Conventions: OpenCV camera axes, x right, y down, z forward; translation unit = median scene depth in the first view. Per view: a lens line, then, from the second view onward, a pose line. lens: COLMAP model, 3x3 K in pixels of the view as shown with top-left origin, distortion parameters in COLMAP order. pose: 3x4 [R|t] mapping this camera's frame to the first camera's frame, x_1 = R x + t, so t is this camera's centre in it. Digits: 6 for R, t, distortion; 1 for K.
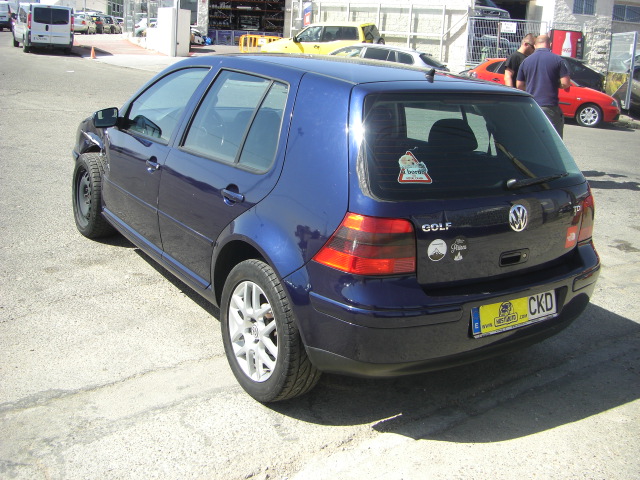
lens RADIAL K [[720.2, 0, 318.9], [0, 720.2, 211.7], [0, 0, 1]] dist [-0.205955, 0.198540]
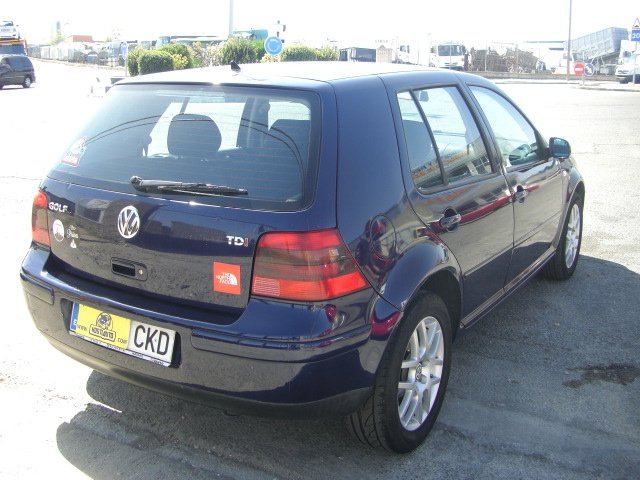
lens RADIAL K [[720.2, 0, 318.9], [0, 720.2, 211.7], [0, 0, 1]] dist [-0.205955, 0.198540]
pose [[0.414698, 0.130461, -0.900558, 1.138868], [-0.212226, 0.976243, 0.043697, -0.089095], [0.884865, 0.173001, 0.432533, 0.830553]]
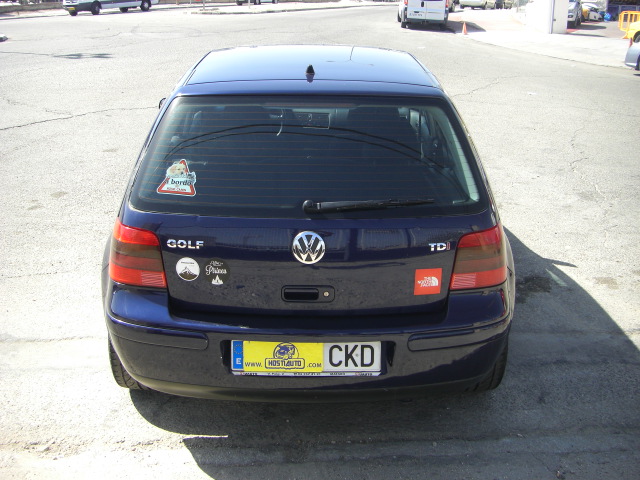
lens RADIAL K [[720.2, 0, 318.9], [0, 720.2, 211.7], [0, 0, 1]] dist [-0.205955, 0.198540]
pose [[0.835318, 0.112374, -0.538160, 0.738573], [-0.093269, 0.993664, 0.062718, -0.086743], [0.541798, -0.002196, 0.840506, 0.298400]]
